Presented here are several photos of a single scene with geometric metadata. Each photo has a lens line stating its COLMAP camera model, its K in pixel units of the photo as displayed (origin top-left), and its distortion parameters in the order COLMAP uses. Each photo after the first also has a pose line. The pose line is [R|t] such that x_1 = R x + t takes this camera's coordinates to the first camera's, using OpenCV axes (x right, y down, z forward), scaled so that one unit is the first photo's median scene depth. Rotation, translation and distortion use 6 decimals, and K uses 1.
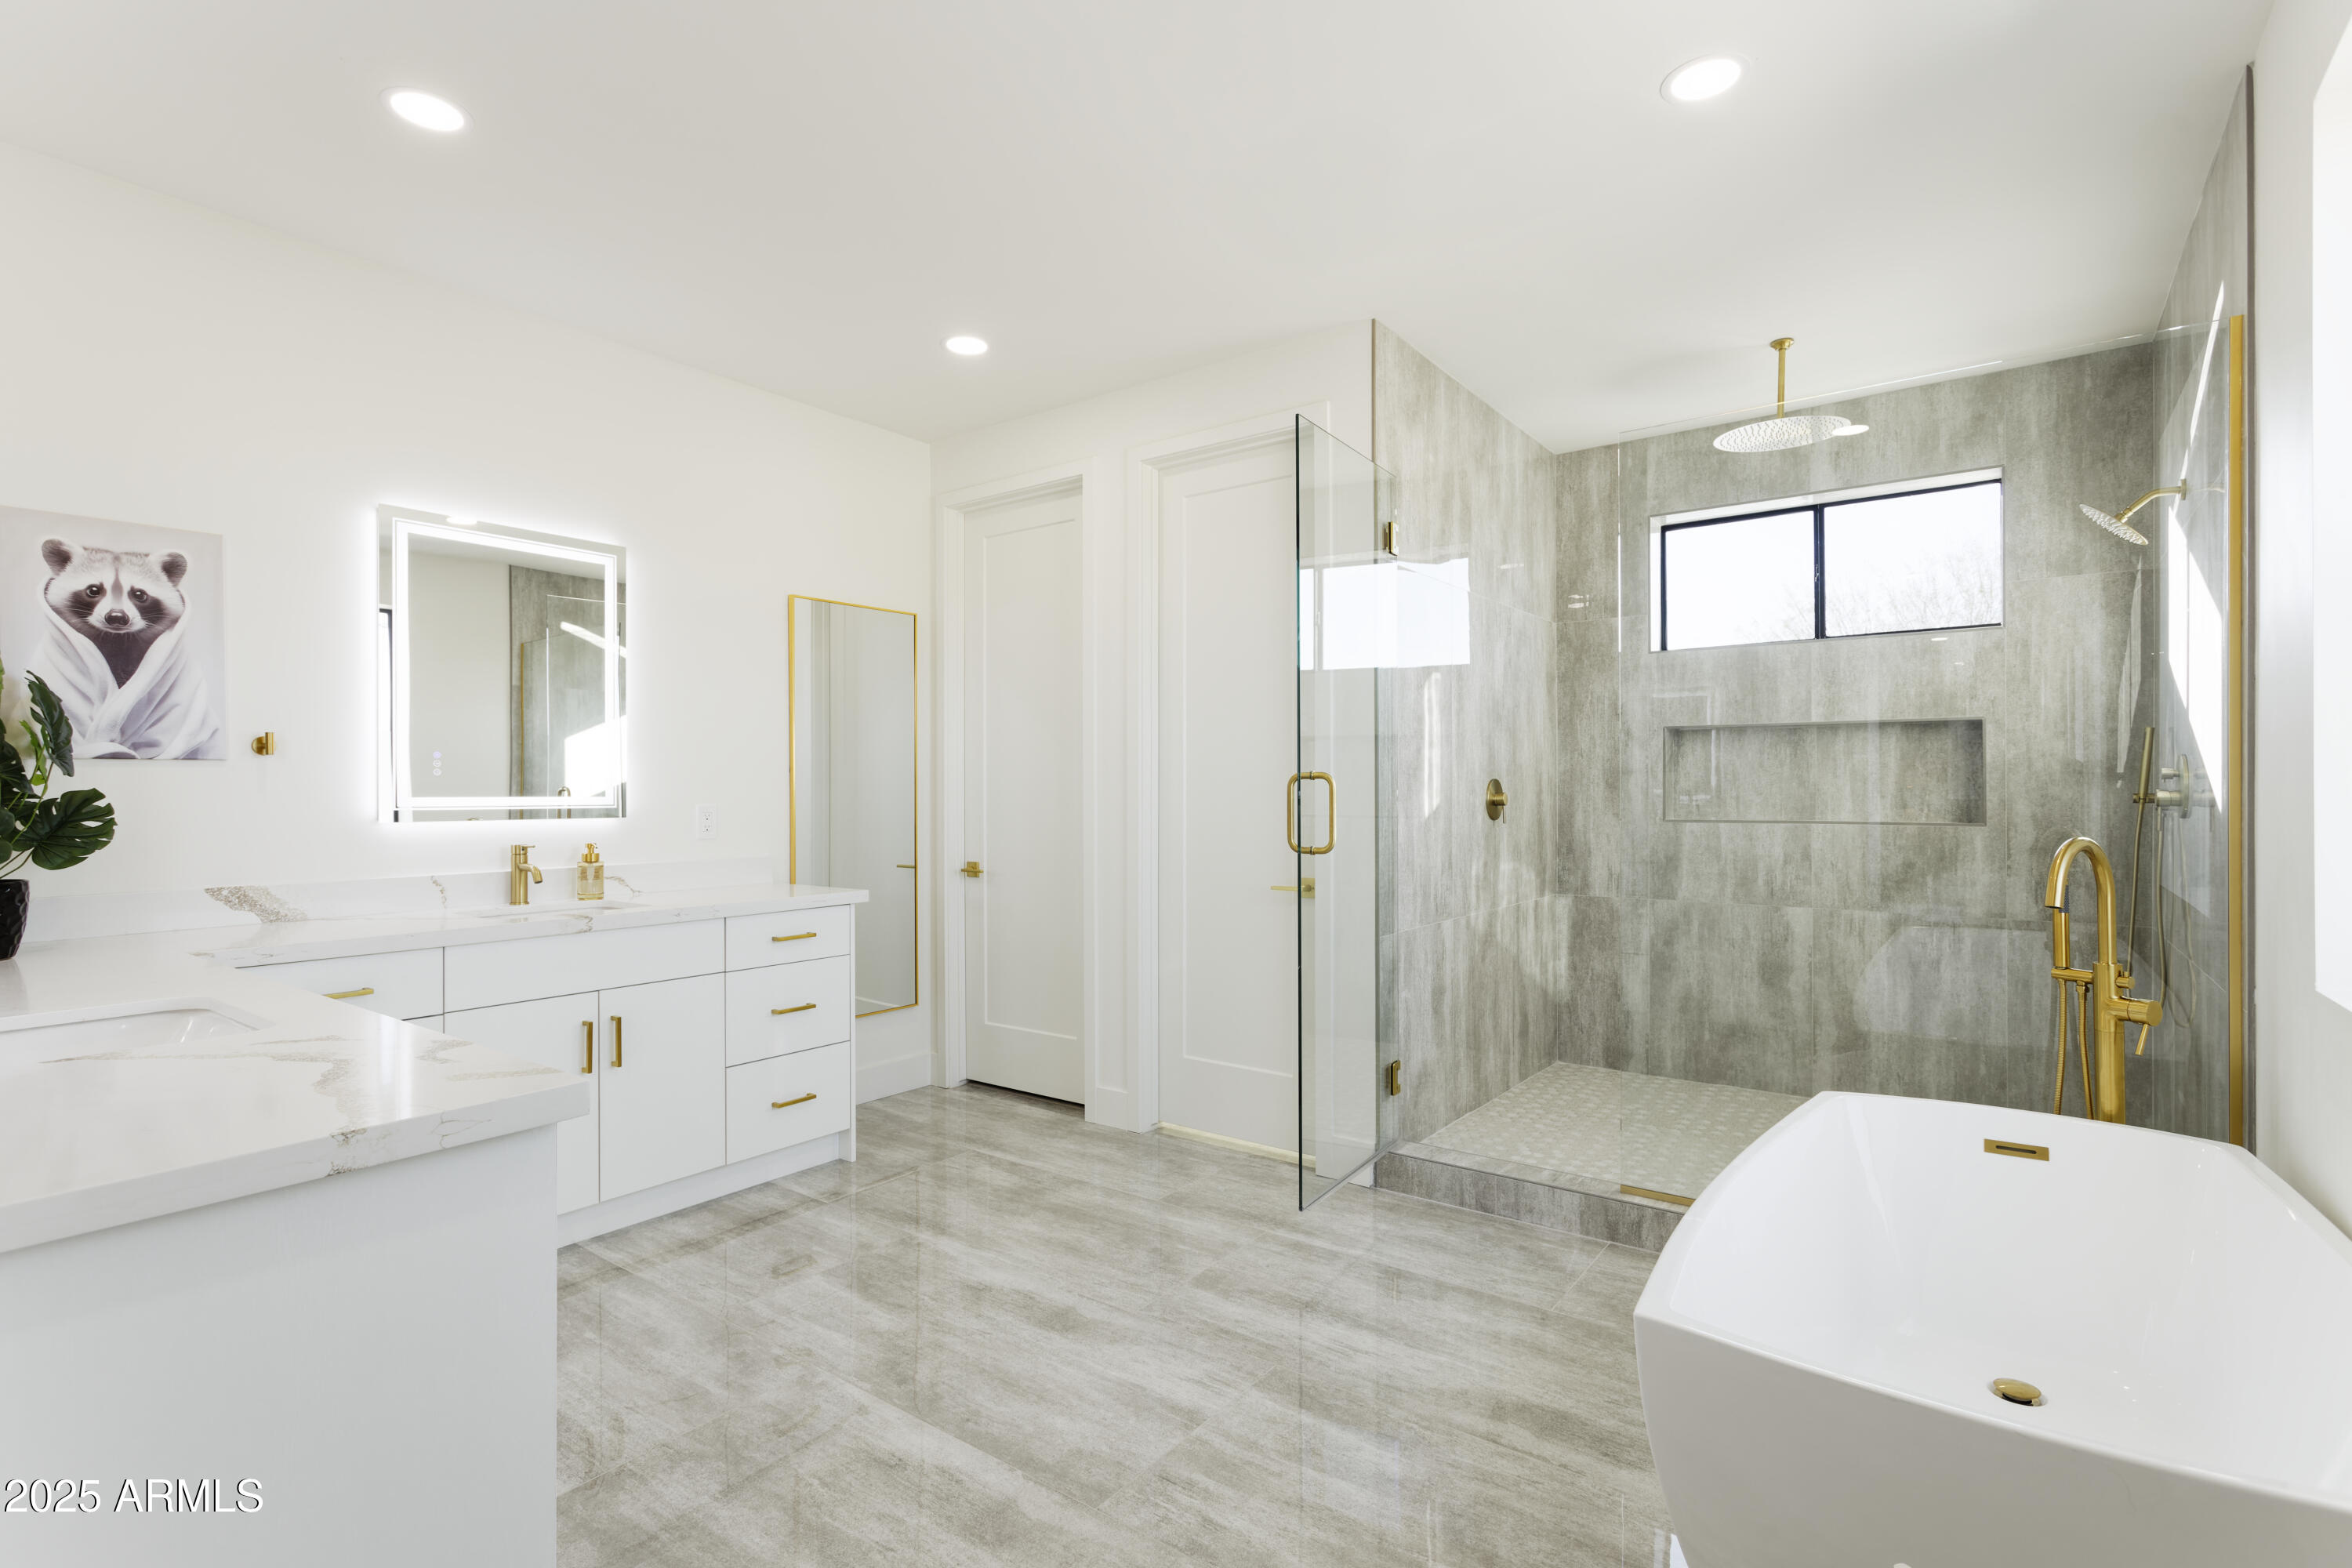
lens RADIAL K [[1090.1, 0, 1176.0], [0, 1090.1, 784.0], [0, 0, 1]] dist [0.000046, -0.000404]
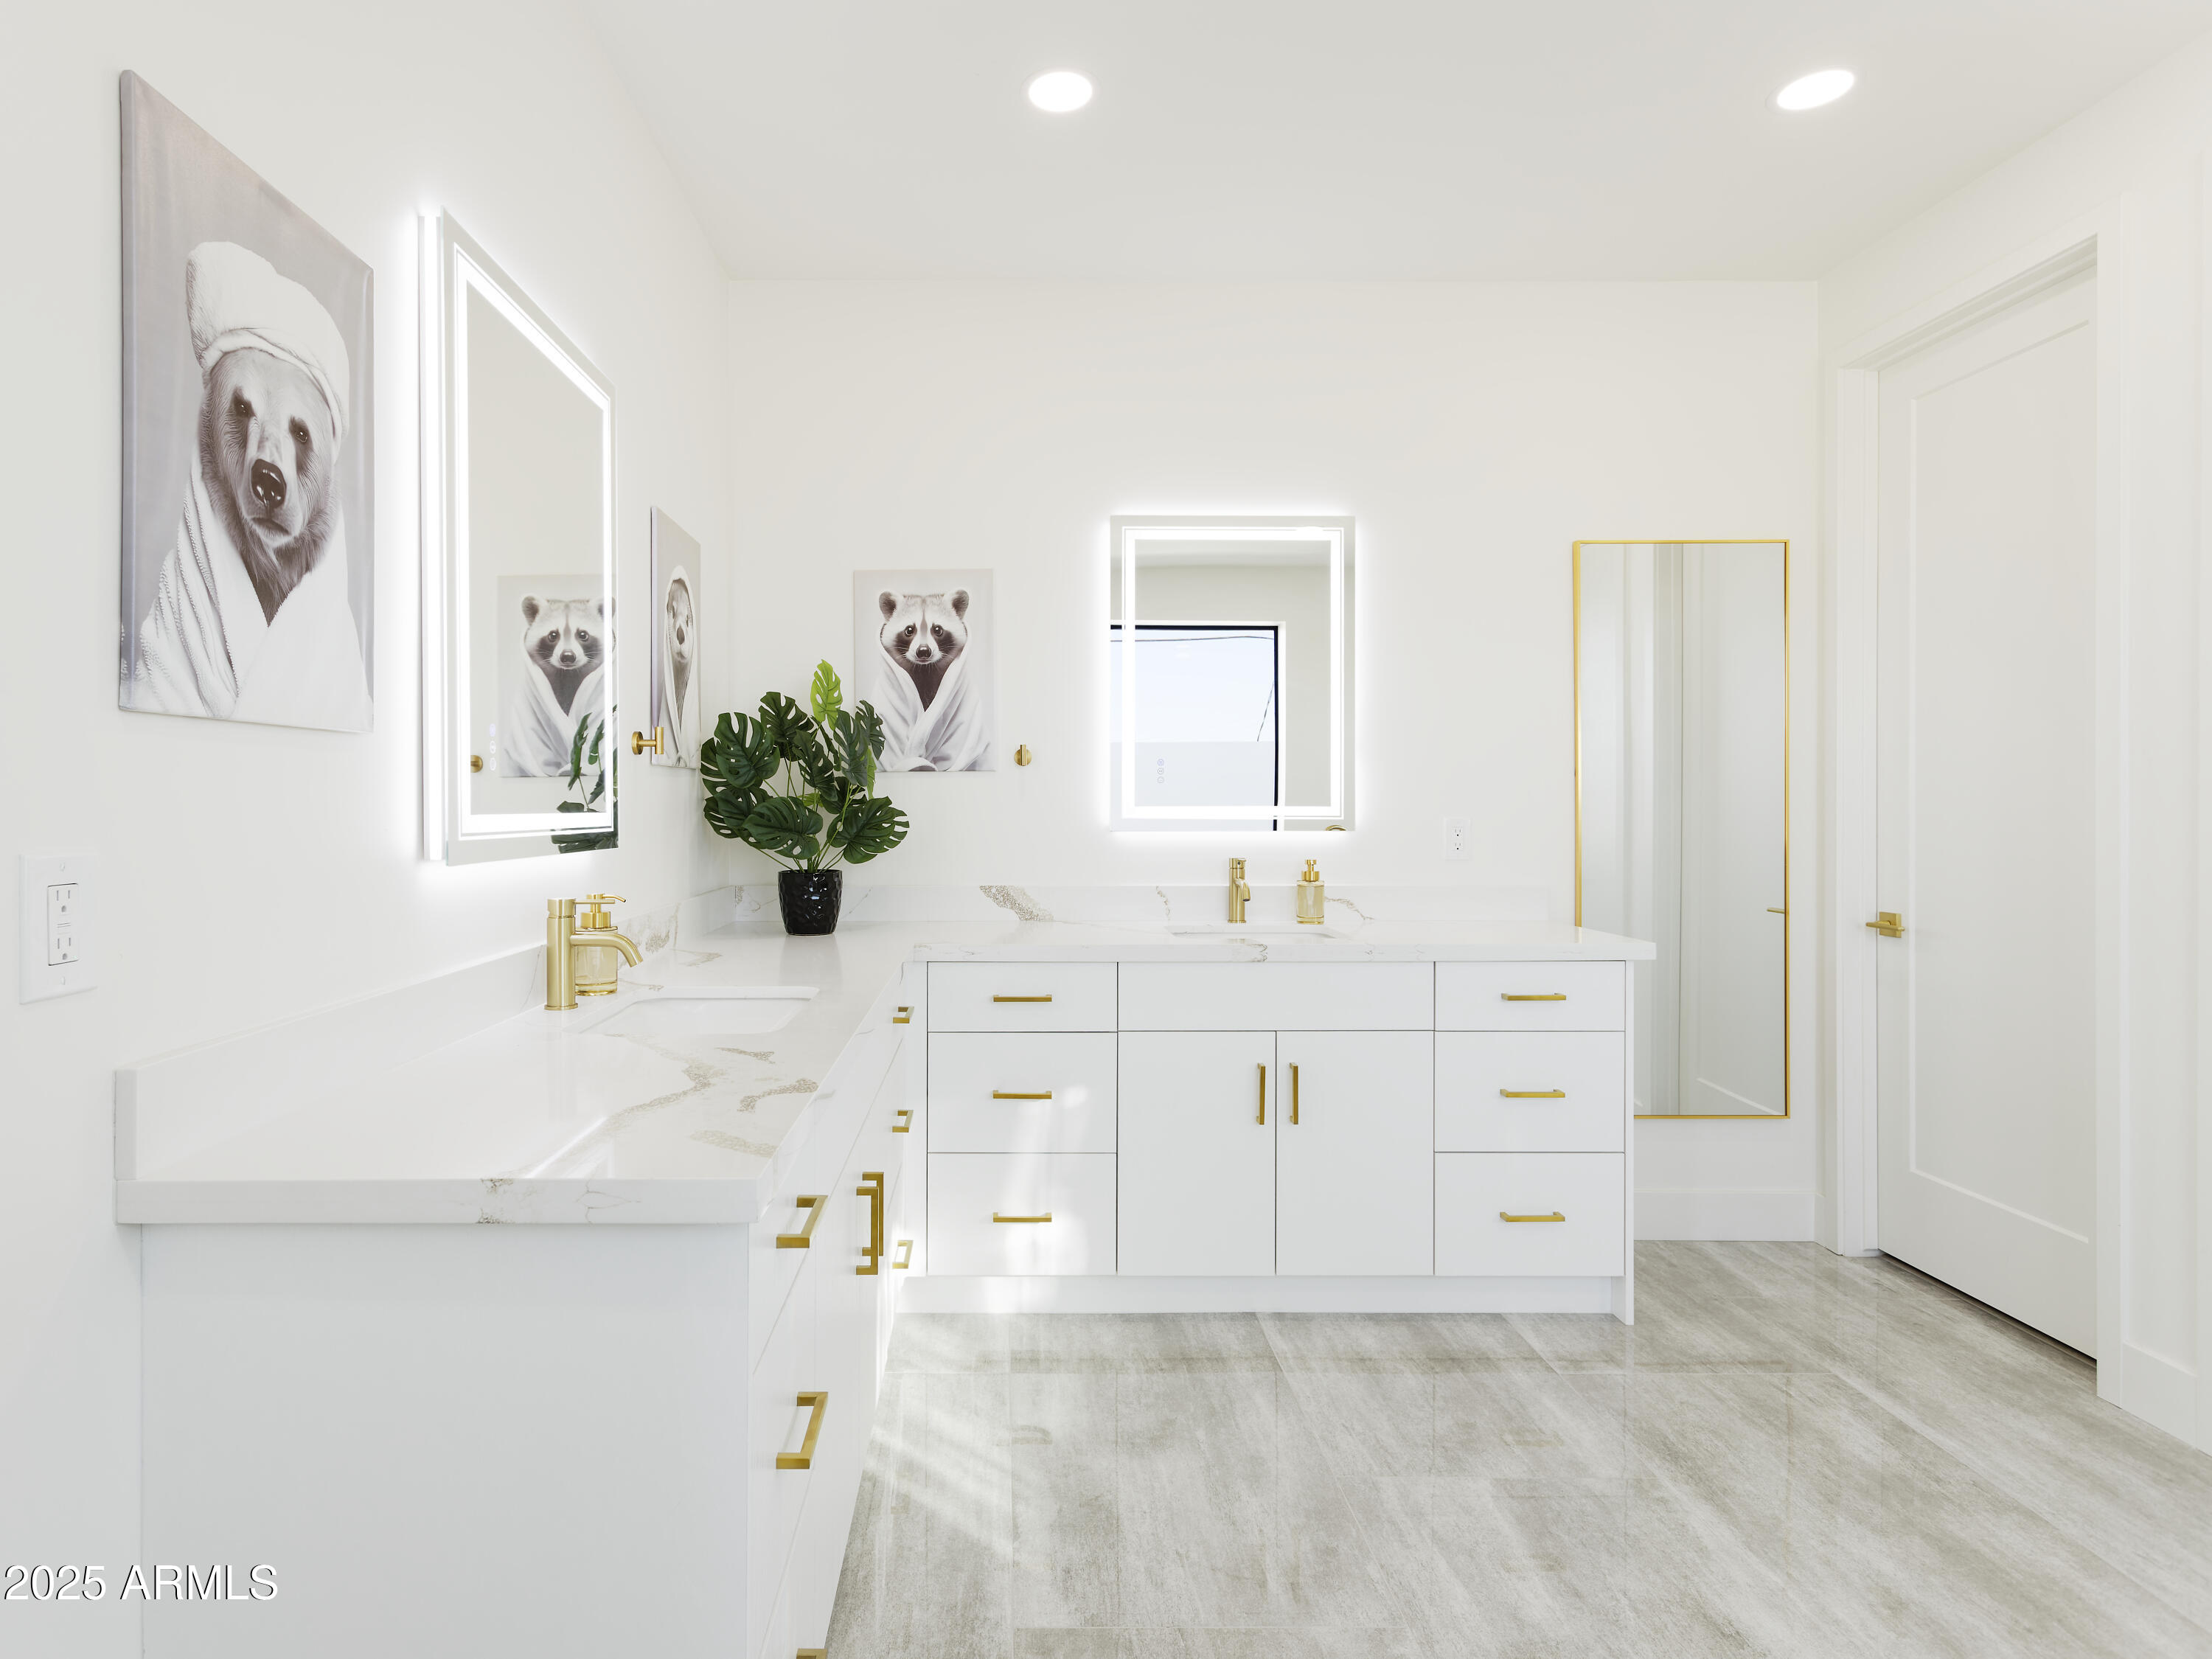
lens RADIAL K [[1160.3, 0, 1100.8], [0, 1160.3, 805.6], [0, 0, 1]] dist [0.010900, -0.000393]
pose [[0.600953, 0.006954, -0.799254, 0.115720], [0.001673, 0.999949, 0.009957, 0.001284], [0.799282, -0.007321, 0.600911, 0.315822]]
